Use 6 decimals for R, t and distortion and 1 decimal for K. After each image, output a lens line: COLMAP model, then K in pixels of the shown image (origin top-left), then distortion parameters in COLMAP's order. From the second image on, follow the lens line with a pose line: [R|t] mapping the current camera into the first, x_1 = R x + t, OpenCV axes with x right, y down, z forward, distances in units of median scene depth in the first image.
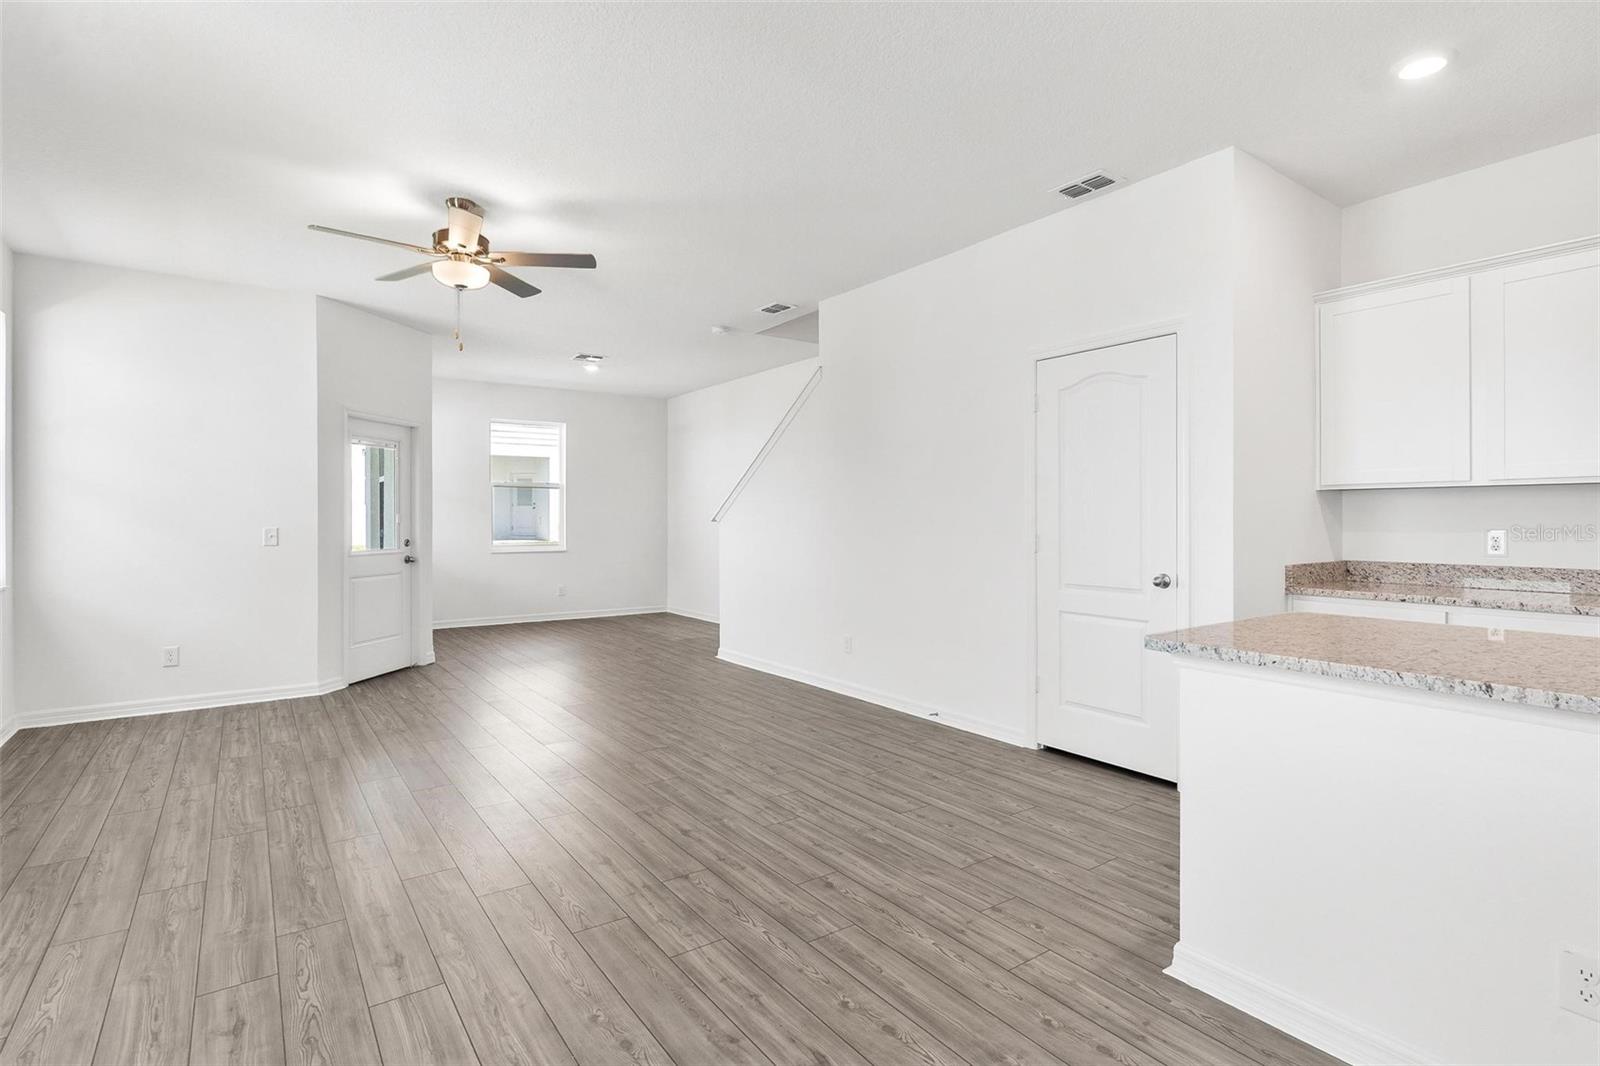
lens RADIAL K [[780.1, 0, 794.5], [0, 780.1, 521.0], [0, 0, 1]] dist [0.001986, -0.000973]
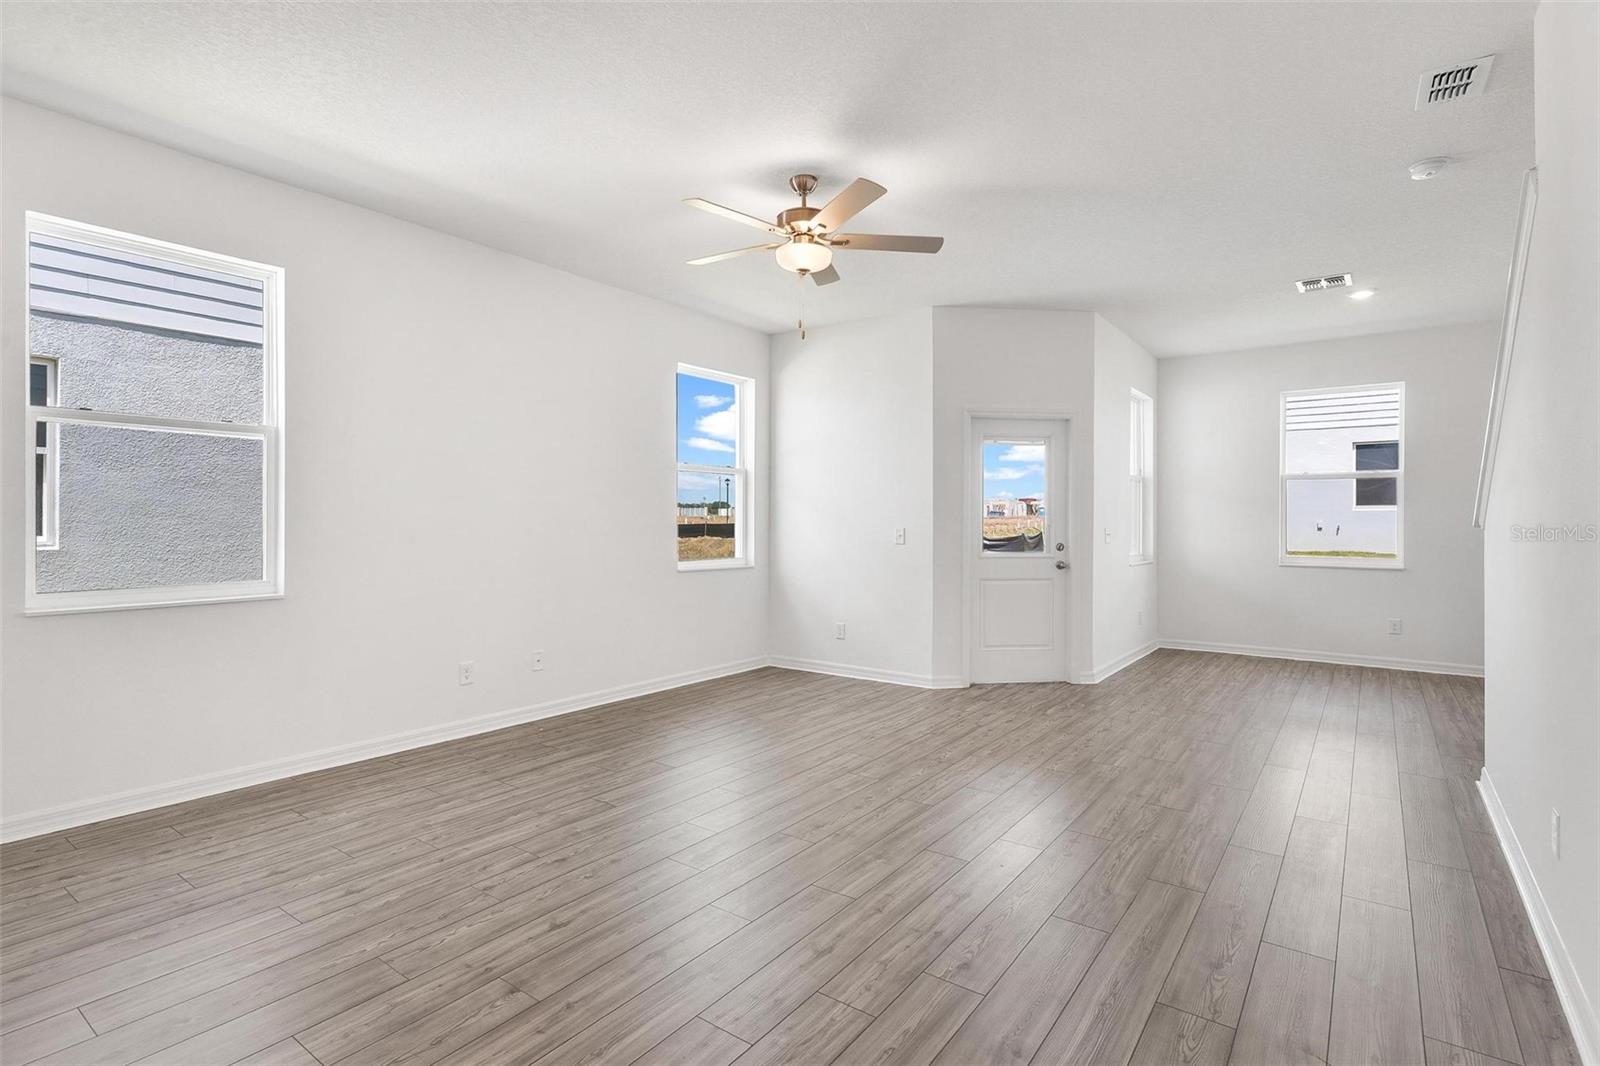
lens RADIAL K [[782.3, 0, 799.3], [0, 782.3, 525.1], [0, 0, 1]] dist [0.000463, -0.000415]
pose [[0.320174, 0.008168, -0.947324, 0.515165], [-0.007285, 0.999954, 0.006160, -0.001821], [0.947331, 0.004929, 0.320219, 0.789245]]
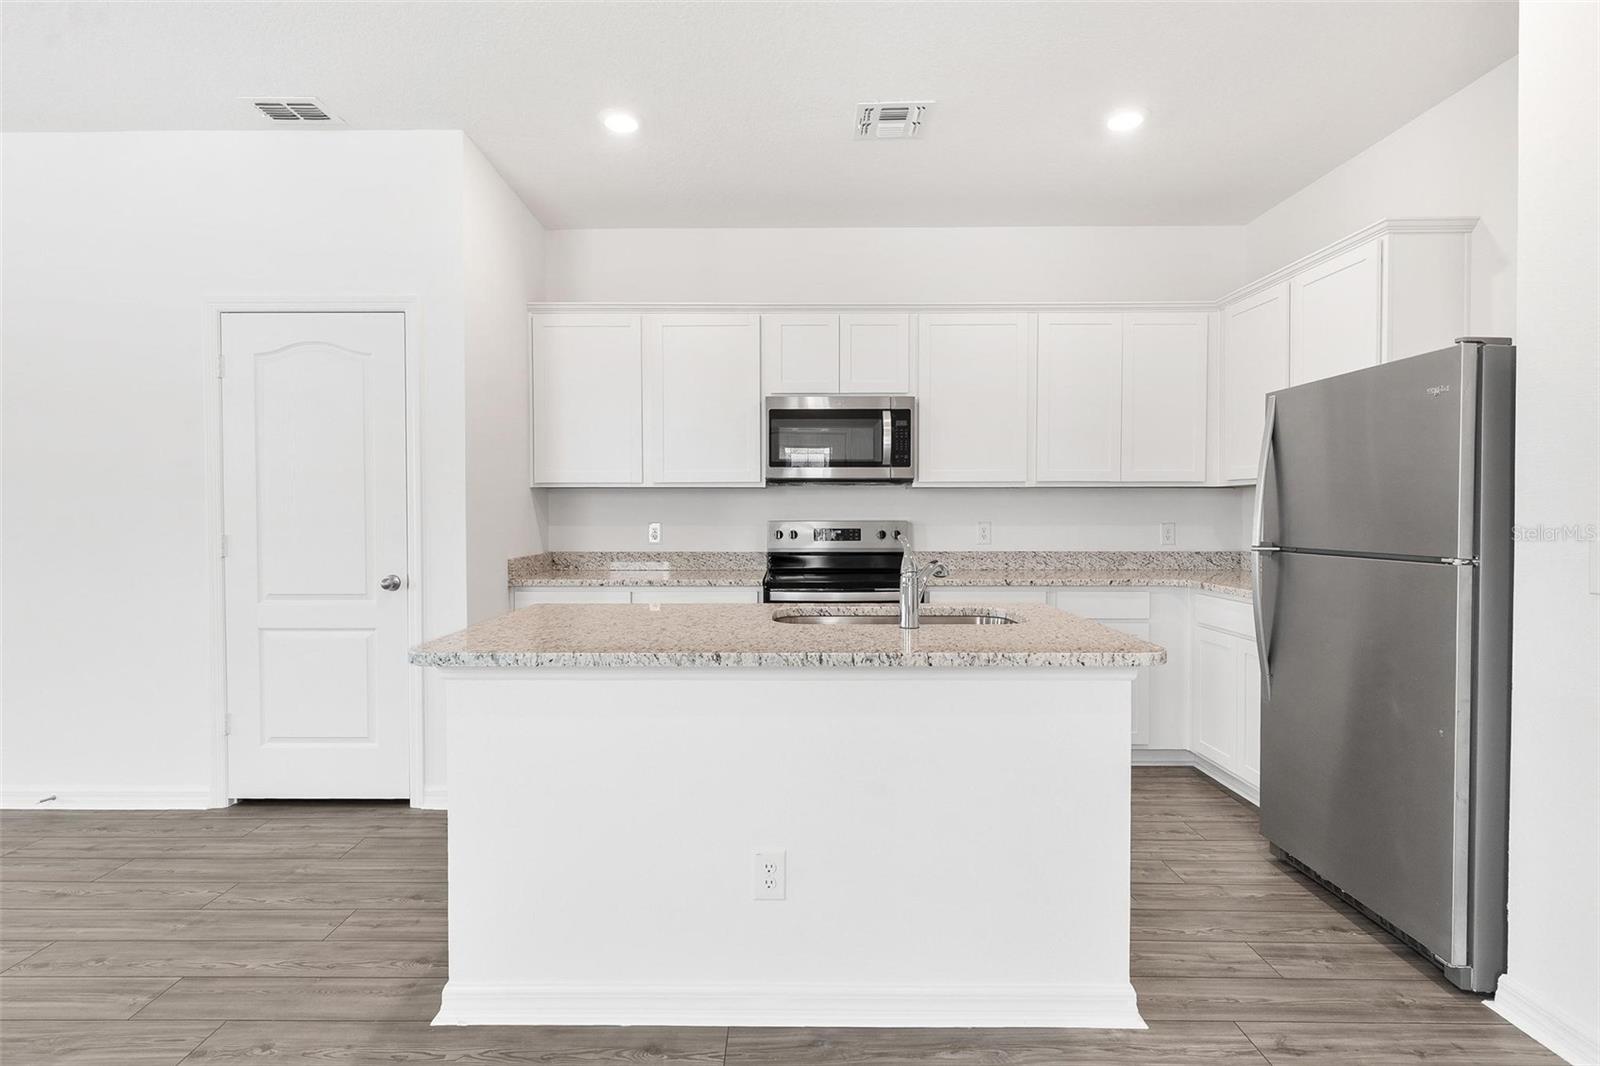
lens RADIAL K [[790.2, 0, 787.8], [0, 790.2, 526.0], [0, 0, 1]] dist [0.001173, -0.000710]
pose [[0.579289, -0.013324, 0.815014, -0.010778], [0.003078, 0.999895, 0.014159, -0.000825], [-0.815117, -0.005693, 0.579269, 0.093291]]
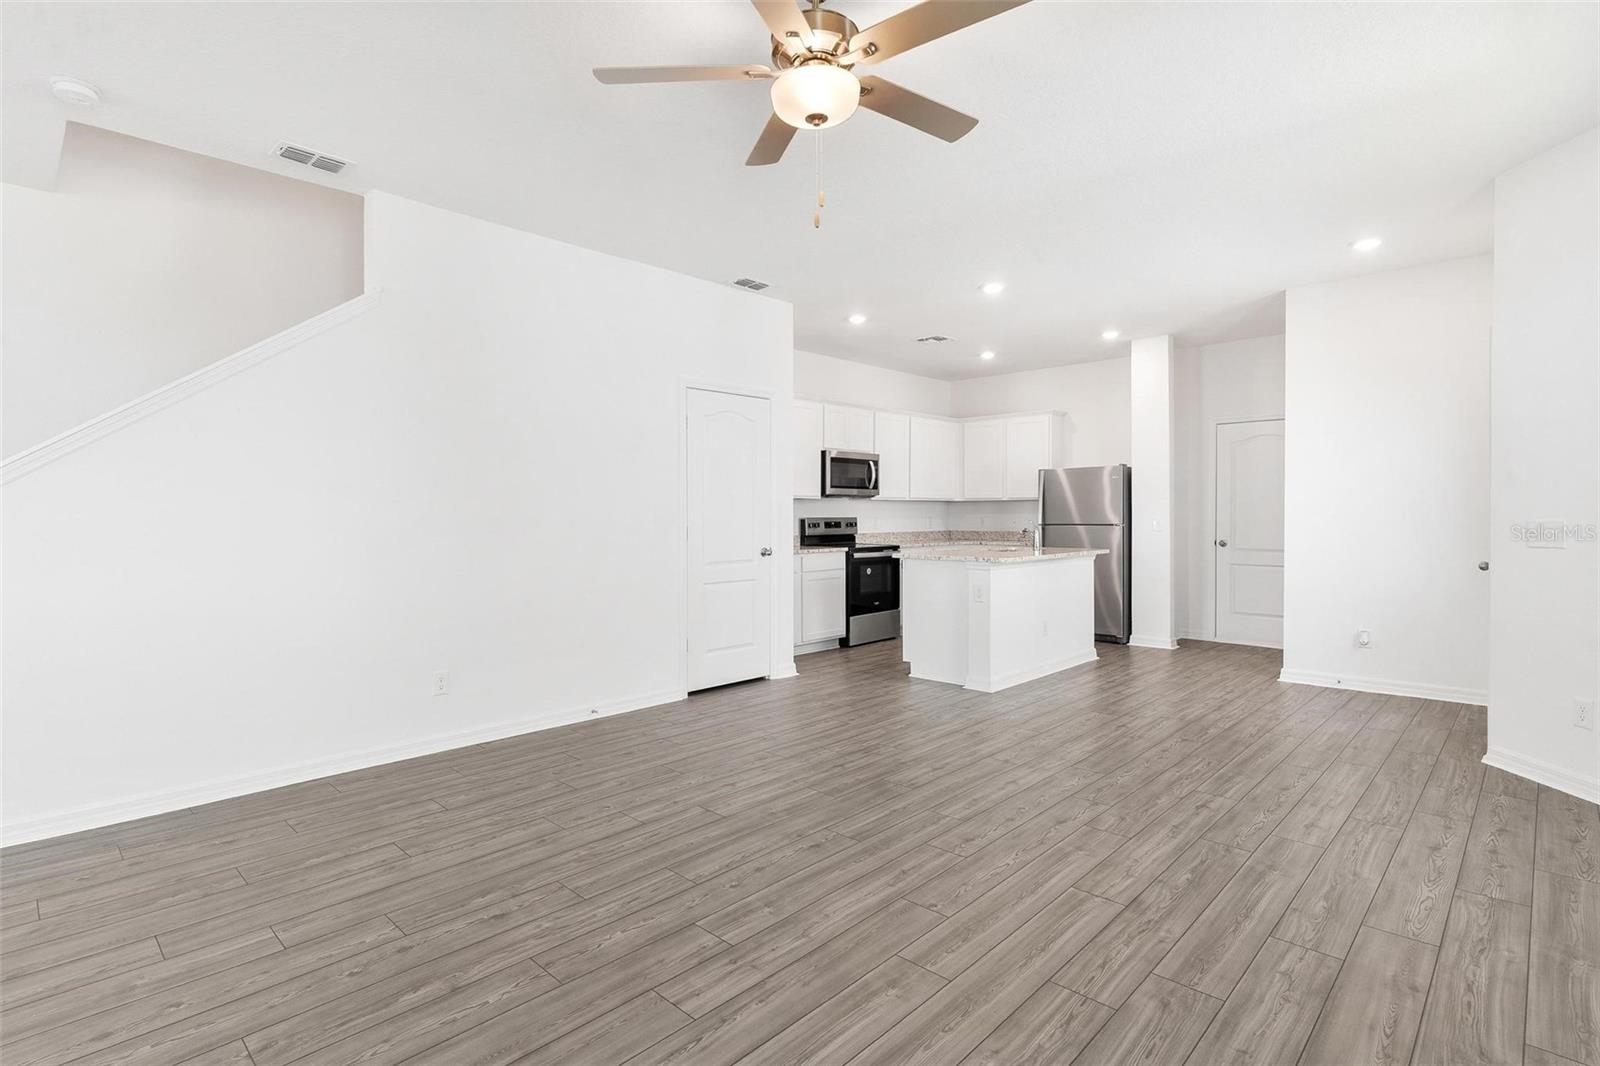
lens RADIAL K [[781.8, 0, 789.1], [0, 781.8, 523.9], [0, 0, 1]] dist [0.002513, 0.000159]
pose [[-0.182422, -0.009588, 0.983174, -1.145909], [0.008177, 0.999903, 0.011269, 0.001087], [-0.983186, 0.010095, -0.182326, 1.280088]]
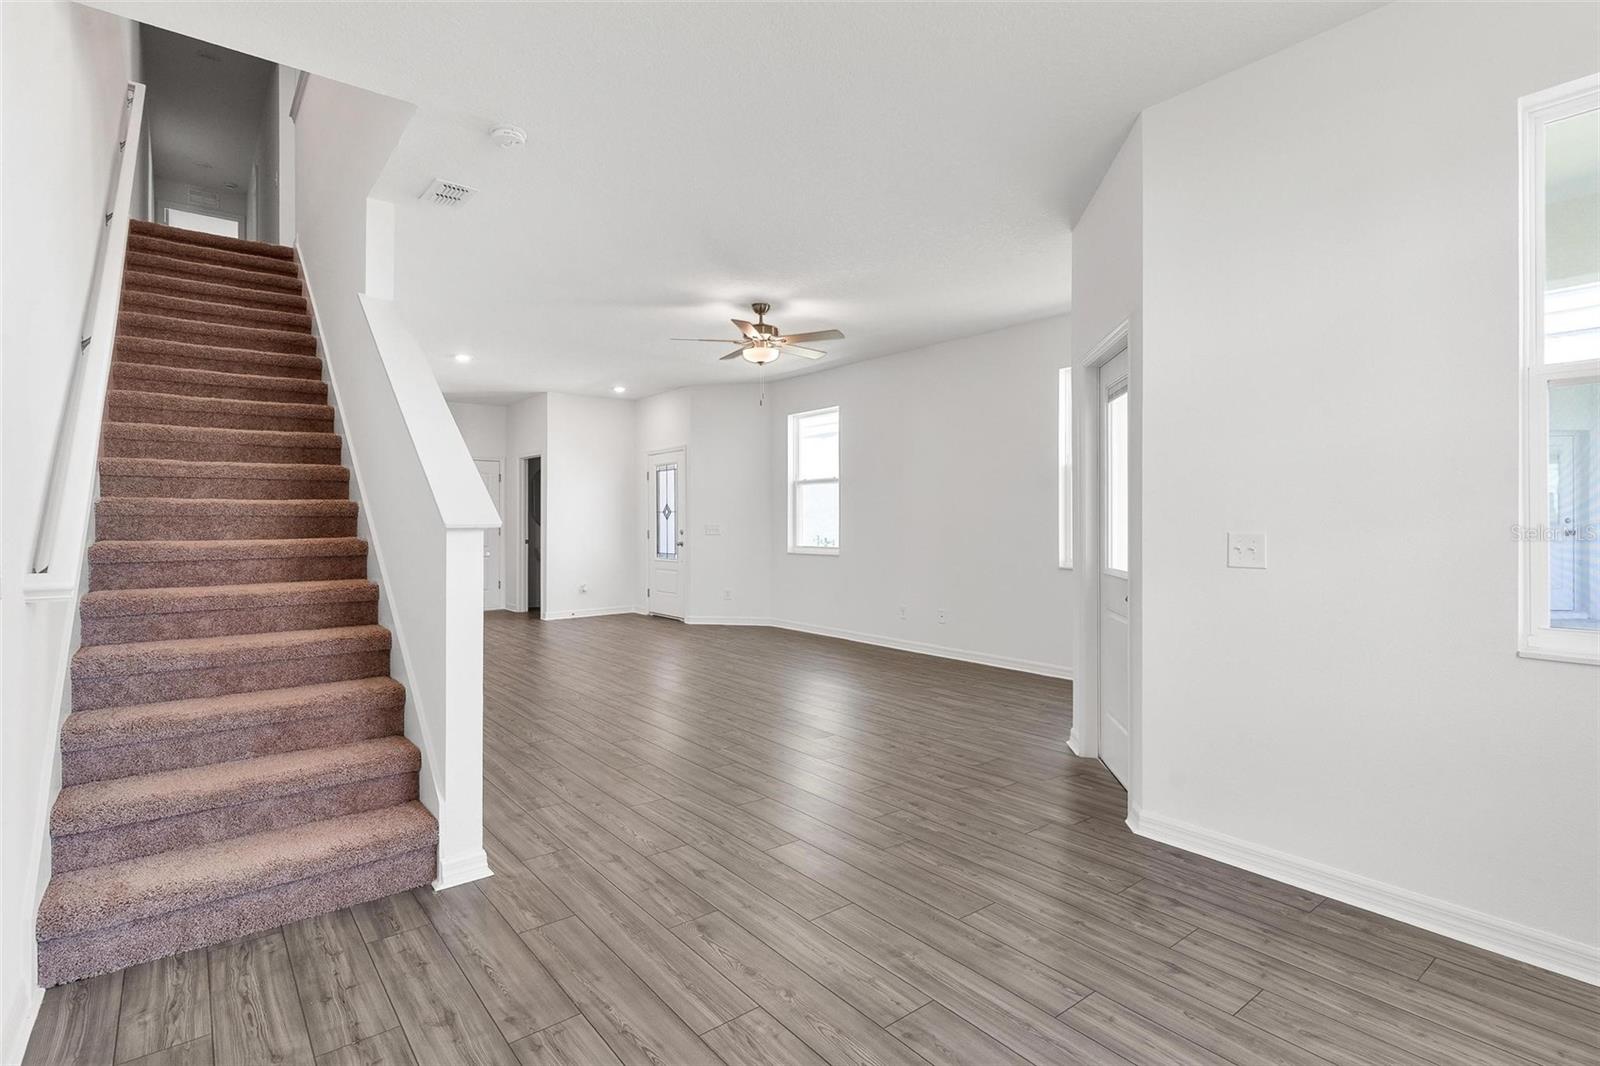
lens RADIAL K [[790.2, 0, 787.8], [0, 790.2, 526.0], [0, 0, 1]] dist [0.001173, -0.000710]
pose [[-0.998981, 0.003379, -0.045004, -0.462027], [0.002863, 0.999930, 0.011523, -0.007224], [0.045040, 0.011383, -0.998920, 2.822679]]
